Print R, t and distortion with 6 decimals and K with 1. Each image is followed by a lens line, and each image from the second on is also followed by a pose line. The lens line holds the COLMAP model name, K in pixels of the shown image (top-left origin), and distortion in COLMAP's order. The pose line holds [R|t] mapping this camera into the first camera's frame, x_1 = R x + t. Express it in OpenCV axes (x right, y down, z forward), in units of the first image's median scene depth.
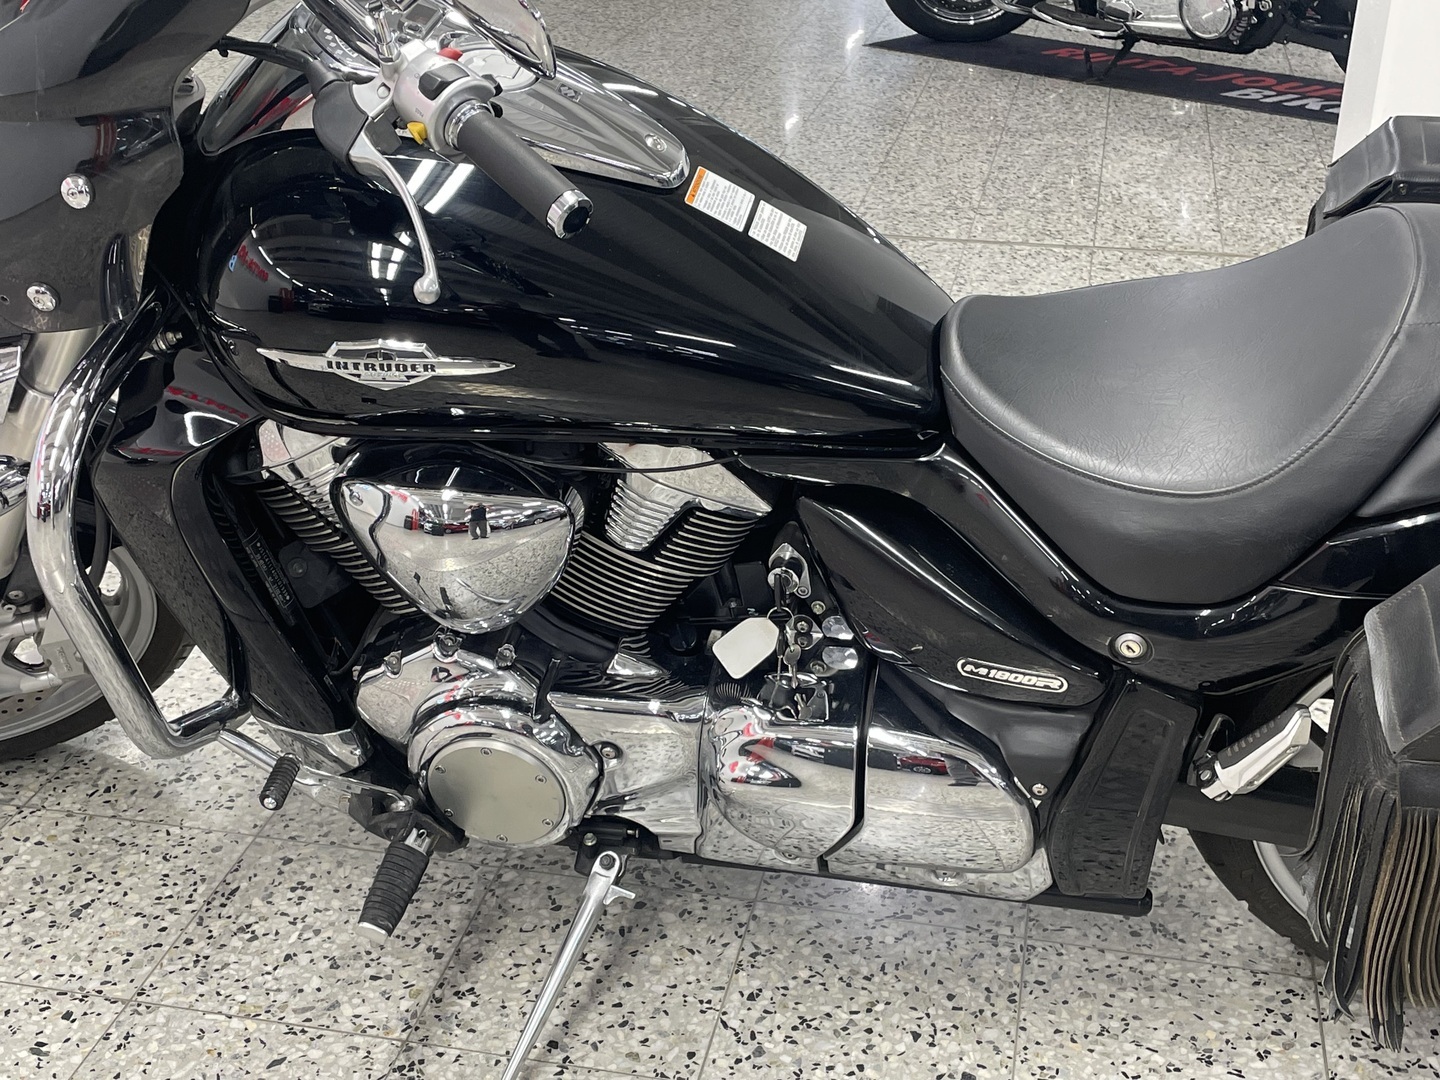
lens RADIAL K [[1816.2, 0, 717.8], [0, 1816.2, 538.8], [0, 0, 1]] dist [0.070247, 0.000000]
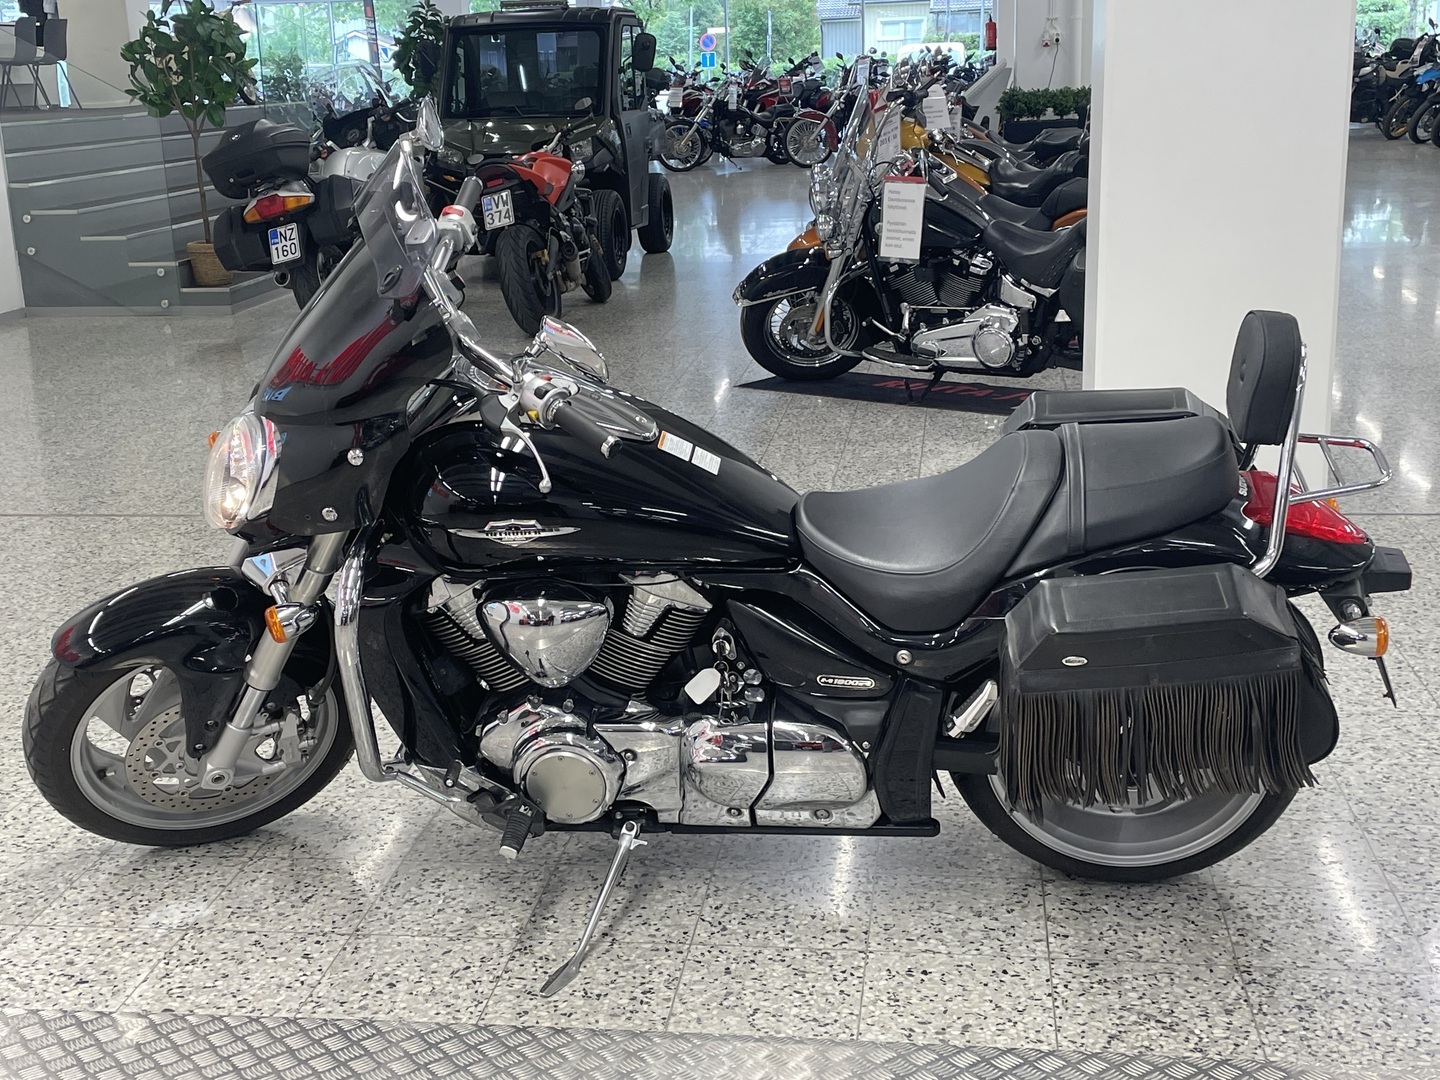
lens RADIAL K [[1816.2, 0, 709.8], [0, 1816.2, 541.3], [0, 0, 1]] dist [0.070247, 0.000000]
pose [[0.996391, -0.057496, 0.062444, -0.079699], [0.068134, 0.980488, -0.184393, 0.242672], [-0.050623, 0.187982, 0.980867, -0.783170]]
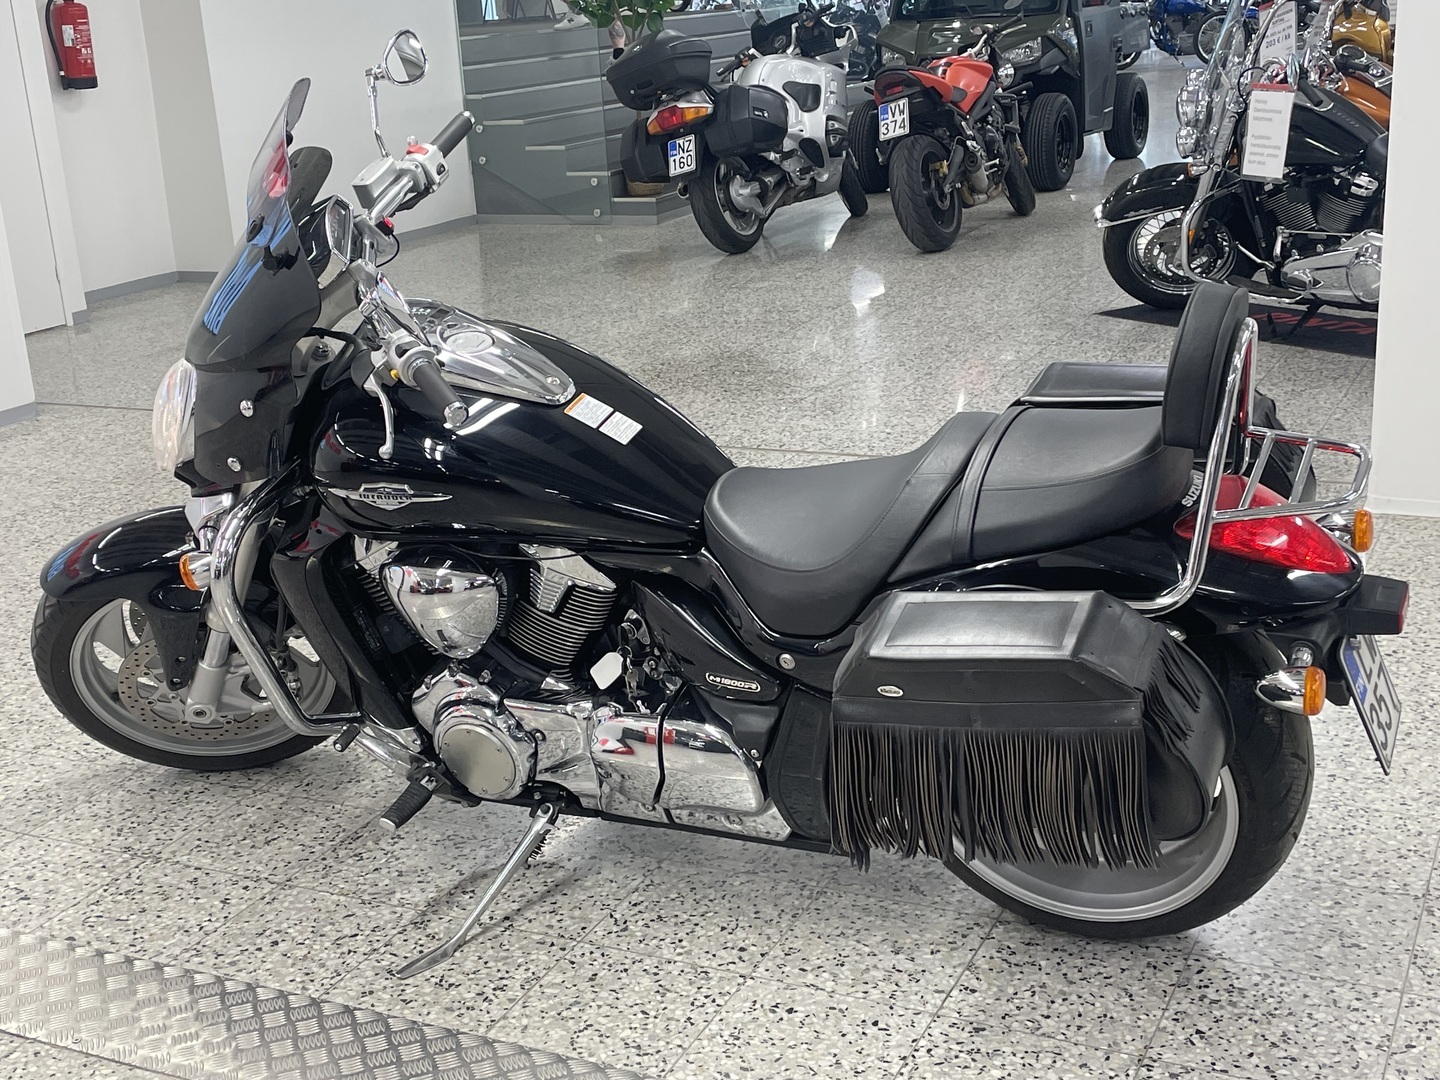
lens RADIAL K [[1816.2, 0, 717.4], [0, 1816.2, 550.3], [0, 0, 1]] dist [0.070247, 0.000000]
pose [[0.968836, 0.011163, -0.247451, 0.509444], [-0.044598, 0.990520, -0.129930, 0.156990], [0.243655, 0.136917, 0.960149, -0.591856]]
